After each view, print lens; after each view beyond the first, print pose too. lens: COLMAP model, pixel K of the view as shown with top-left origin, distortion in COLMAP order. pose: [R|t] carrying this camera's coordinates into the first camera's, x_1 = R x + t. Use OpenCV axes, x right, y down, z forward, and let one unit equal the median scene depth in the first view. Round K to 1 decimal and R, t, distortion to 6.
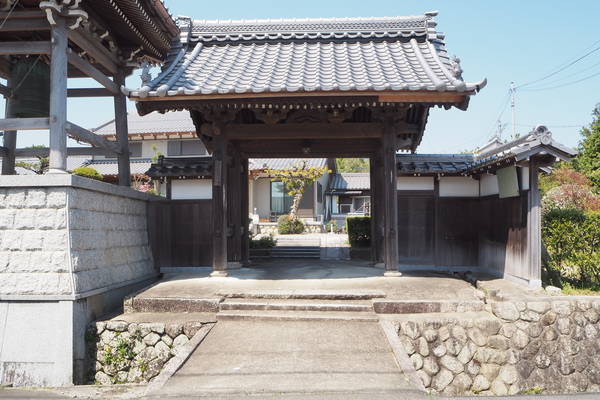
lens RADIAL K [[523.5, 0, 299.2], [0, 523.5, 197.7], [0, 0, 1]] dist [-0.014302, 0.004383]
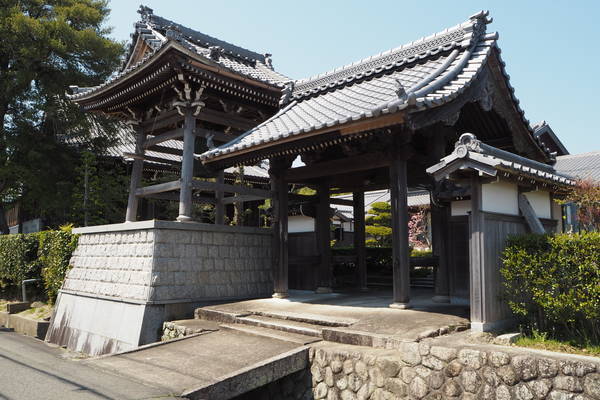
lens RADIAL K [[523.5, 0, 298.4], [0, 523.5, 202.2], [0, 0, 1]] dist [-0.014302, 0.004383]
pose [[0.703236, -0.068527, -0.707646, 0.909930], [0.035012, 0.997474, -0.061800, 0.011567], [0.710094, 0.018683, 0.703859, 0.243284]]
